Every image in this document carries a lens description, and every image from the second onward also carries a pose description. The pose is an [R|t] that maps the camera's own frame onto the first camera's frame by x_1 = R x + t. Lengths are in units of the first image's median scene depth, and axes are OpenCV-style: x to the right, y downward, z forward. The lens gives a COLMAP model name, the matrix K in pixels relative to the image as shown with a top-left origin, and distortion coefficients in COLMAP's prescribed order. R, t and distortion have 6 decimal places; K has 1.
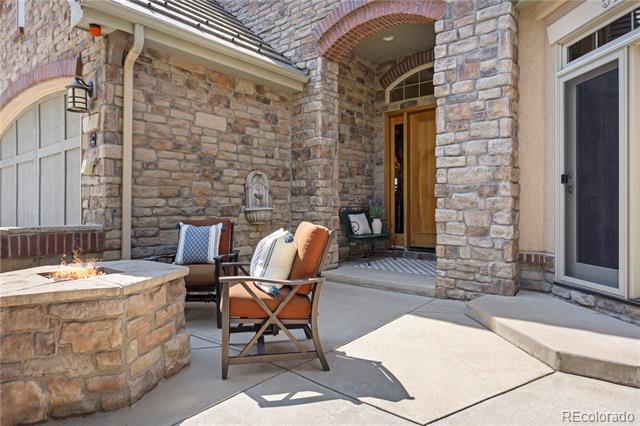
lens RADIAL K [[382.7, 0, 320.3], [0, 382.7, 210.6], [0, 0, 1]] dist [0.000547, 0.000085]
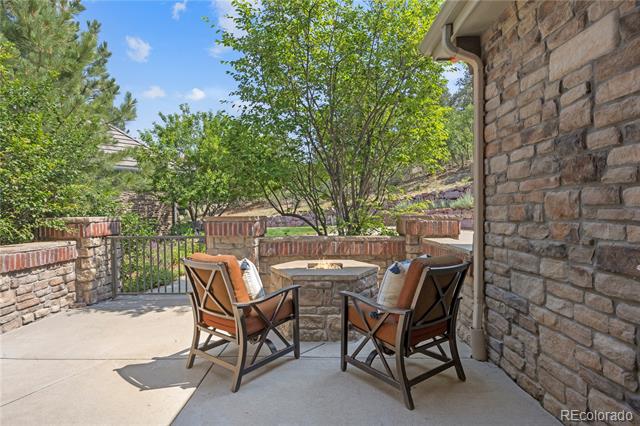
lens RADIAL K [[335.6, 0, 321.8], [0, 335.6, 211.5], [0, 0, 1]] dist [-0.006500, -0.000188]
pose [[-0.773369, 0.016079, -0.633753, 0.203971], [0.013193, 0.999870, 0.009268, -0.059089], [0.633819, -0.001194, -0.773480, 1.183923]]
